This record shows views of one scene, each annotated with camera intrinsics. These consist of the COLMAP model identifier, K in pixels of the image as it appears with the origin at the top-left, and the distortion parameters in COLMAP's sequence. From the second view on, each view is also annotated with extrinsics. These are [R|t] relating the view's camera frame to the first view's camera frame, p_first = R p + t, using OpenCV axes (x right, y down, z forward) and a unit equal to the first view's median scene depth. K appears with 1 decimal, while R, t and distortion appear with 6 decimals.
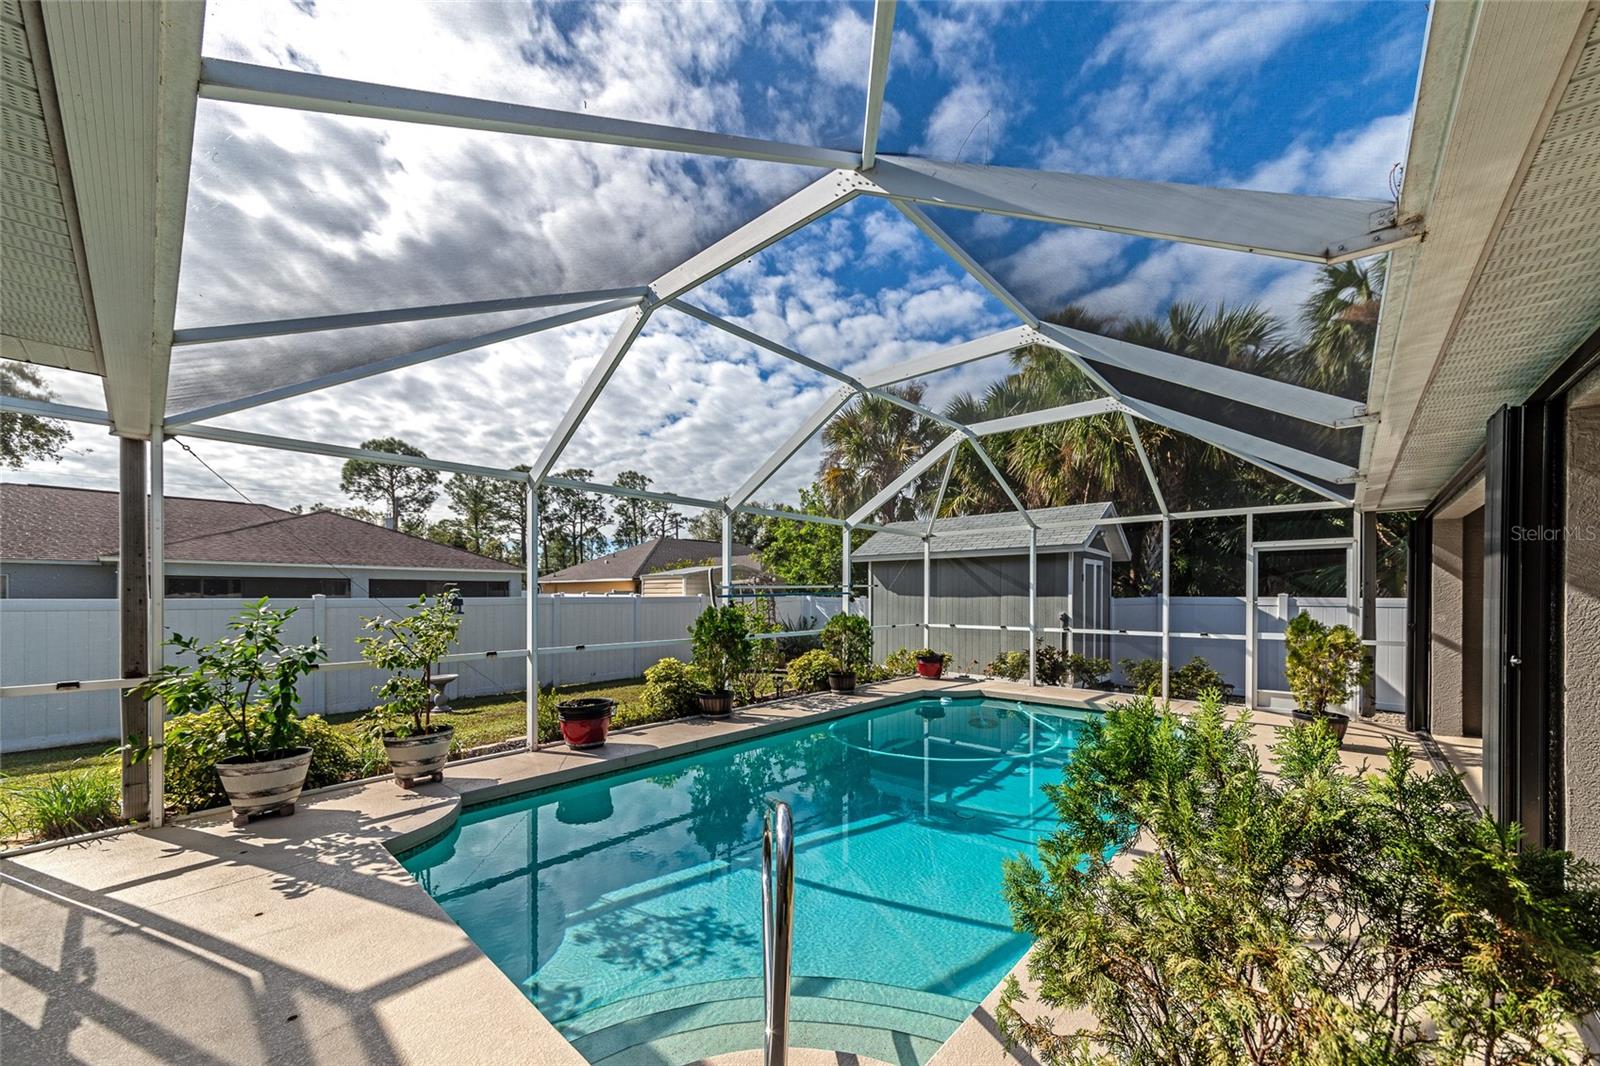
lens RADIAL K [[582.3, 0, 799.8], [0, 582.3, 593.8], [0, 0, 1]] dist [0.007894, -0.000084]
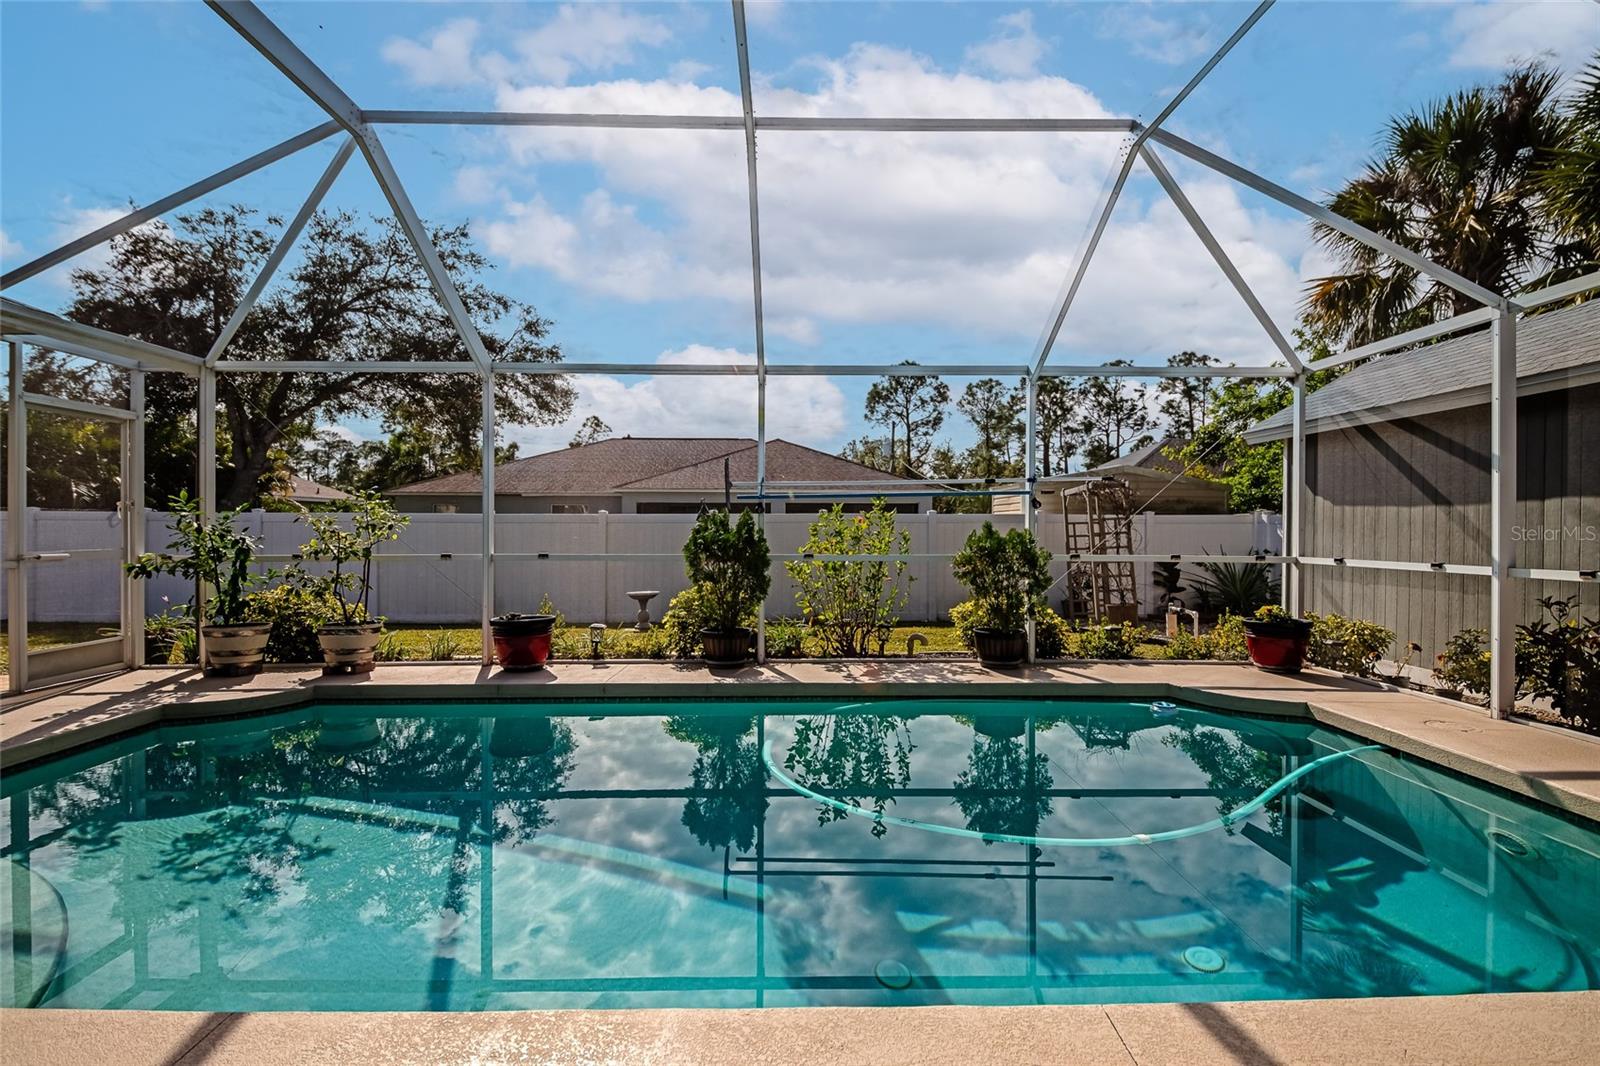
lens RADIAL K [[740.0, 0, 805.4], [0, 740.0, 532.1], [0, 0, 1]] dist [-0.000158, 0.000248]
pose [[0.667768, 0.008524, -0.744320, 0.419897], [-0.004886, 0.999963, 0.007067, 0.030611], [0.744353, -0.001082, 0.667785, 0.309989]]
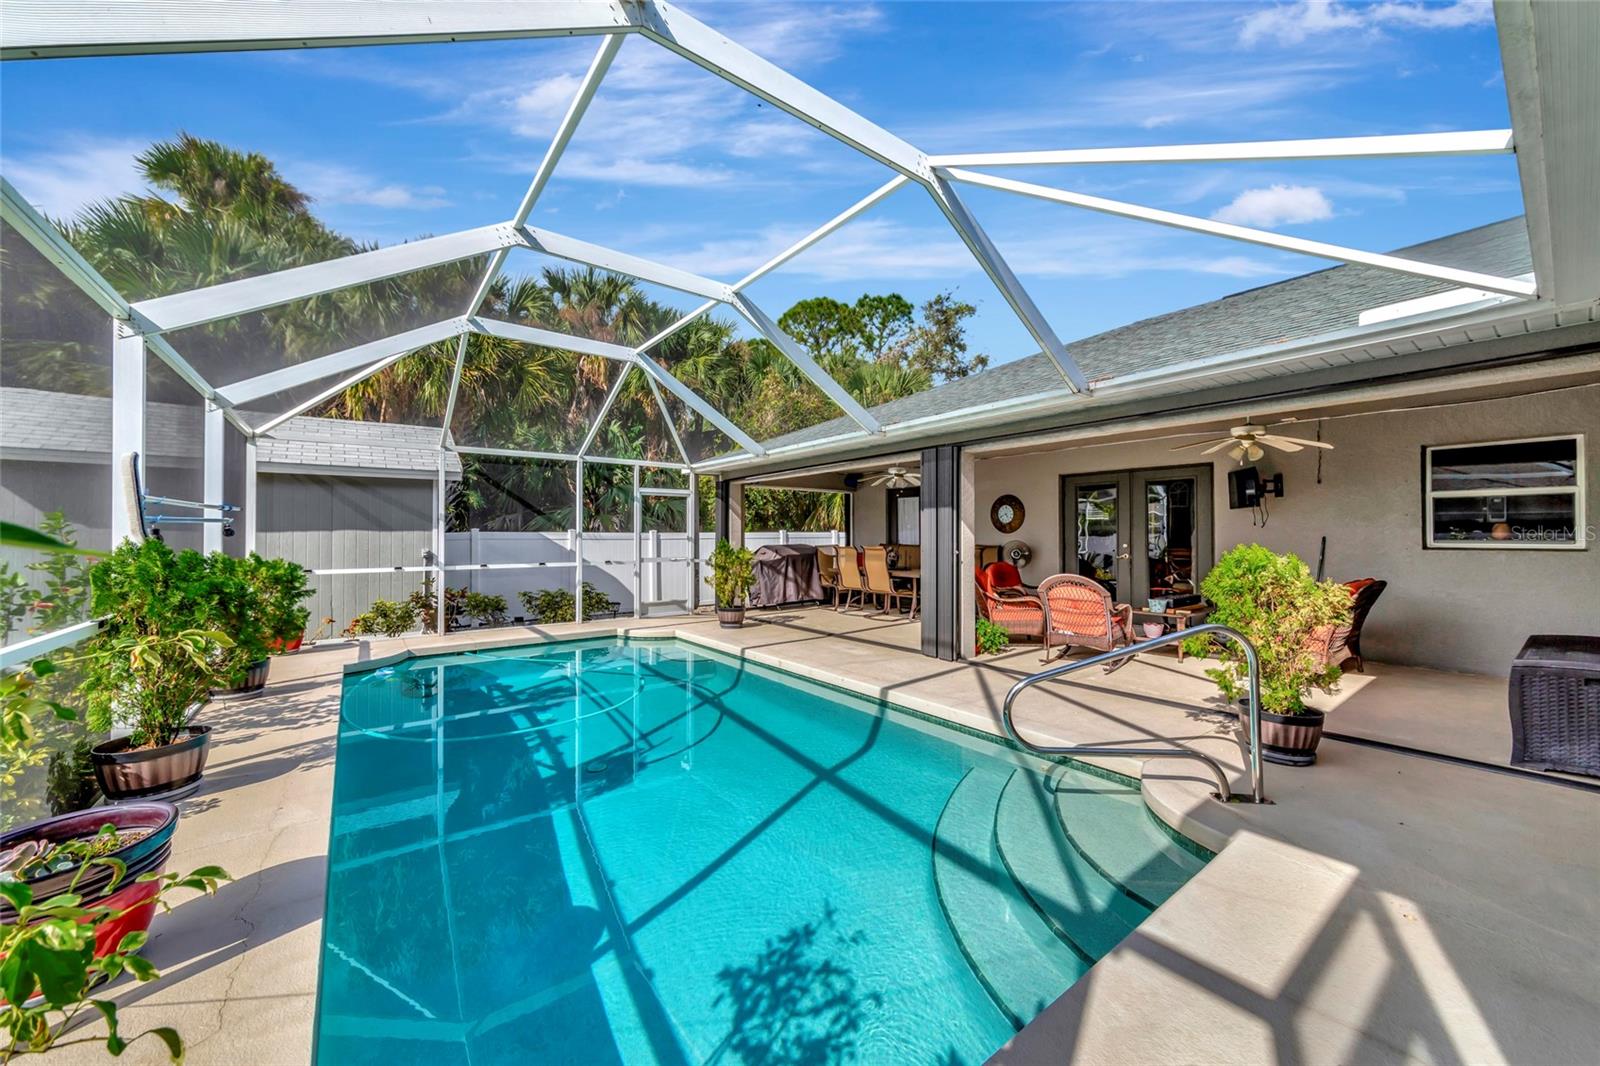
lens RADIAL K [[607.1, 0, 803.8], [0, 607.1, 524.9], [0, 0, 1]] dist [0.003184, -0.000034]
pose [[0.189508, 0.014820, 0.981767, -0.338231], [-0.001393, 0.999889, -0.014825, 0.009712], [-0.981878, 0.001442, 0.189508, 0.293927]]
